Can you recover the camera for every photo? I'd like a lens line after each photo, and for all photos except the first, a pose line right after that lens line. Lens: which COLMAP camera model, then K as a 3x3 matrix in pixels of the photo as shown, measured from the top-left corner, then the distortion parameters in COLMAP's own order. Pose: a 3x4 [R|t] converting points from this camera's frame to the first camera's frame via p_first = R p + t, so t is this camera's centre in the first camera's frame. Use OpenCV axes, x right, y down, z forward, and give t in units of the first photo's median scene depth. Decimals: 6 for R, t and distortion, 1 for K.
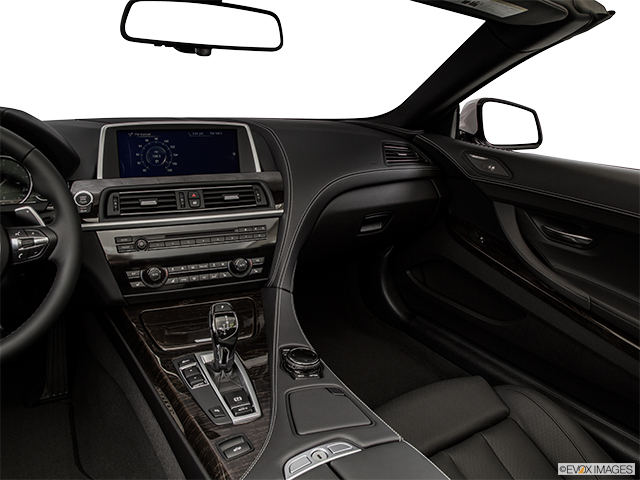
lens RADIAL K [[500.8, 0, 332.3], [0, 500.8, 235.2], [0, 0, 1]] dist [-0.135102, 0.071178]
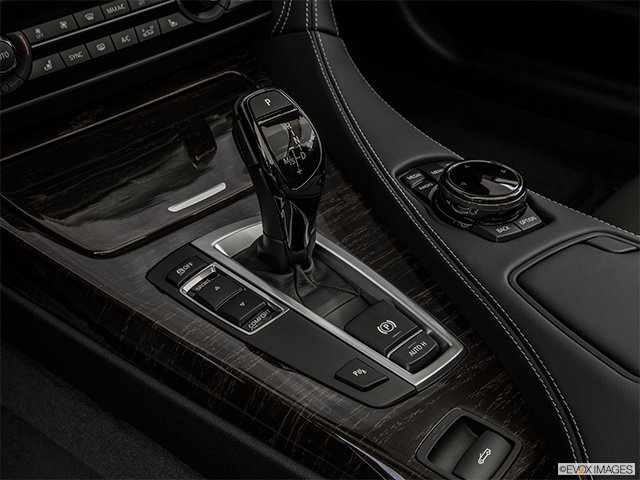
lens RADIAL K [[951.4, 0, 324.3], [0, 951.4, 238.3], [0, 0, 1]] dist [0.086440, 0.000000]
pose [[0.959538, -0.238270, 0.150046, -0.260185], [0.183933, 0.933862, 0.306709, 0.033015], [-0.213202, -0.266700, 0.939902, 0.271200]]
